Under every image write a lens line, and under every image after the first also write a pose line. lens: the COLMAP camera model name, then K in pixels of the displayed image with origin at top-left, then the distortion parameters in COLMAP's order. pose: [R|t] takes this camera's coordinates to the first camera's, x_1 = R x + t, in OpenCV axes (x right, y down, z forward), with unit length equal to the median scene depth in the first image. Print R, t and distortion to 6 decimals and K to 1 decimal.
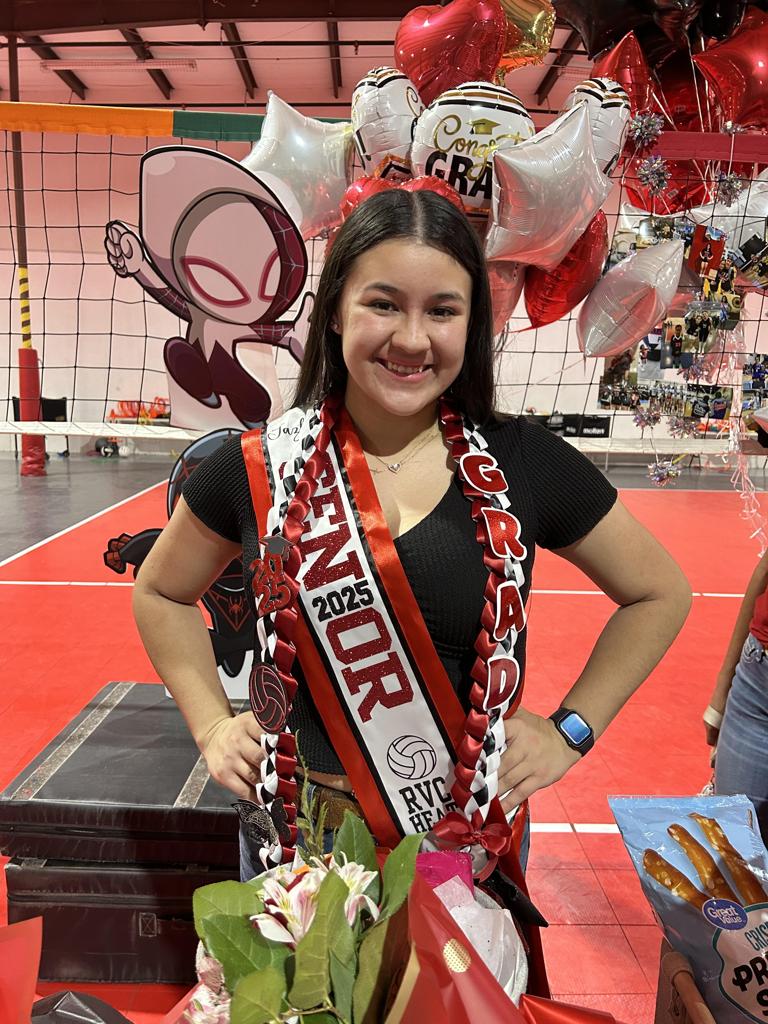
lens RADIAL K [[771.7, 0, 385.8], [0, 771.7, 500.0], [0, 0, 1]] dist [0.041451, -0.064928]
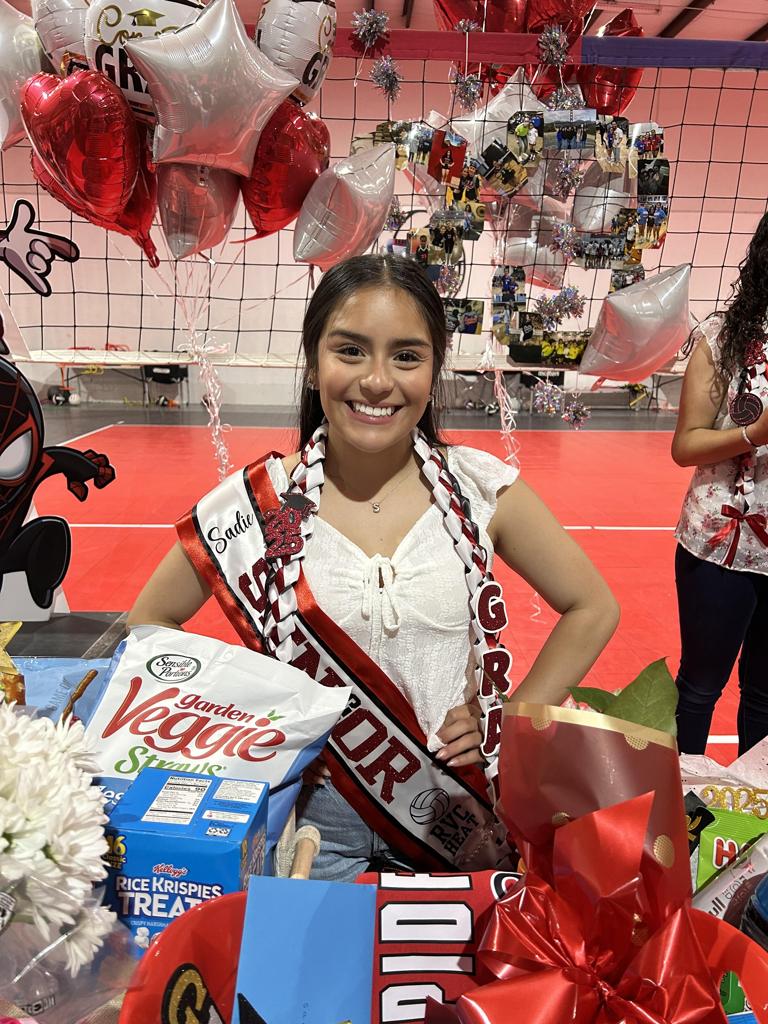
lens RADIAL K [[771.7, 0, 385.8], [0, 771.7, 500.0], [0, 0, 1]] dist [0.041451, -0.064928]
pose [[0.999888, -0.012521, 0.008139, 0.315441], [0.011974, 0.997873, 0.064073, 0.044634], [-0.008923, -0.063968, 0.997912, -0.000180]]
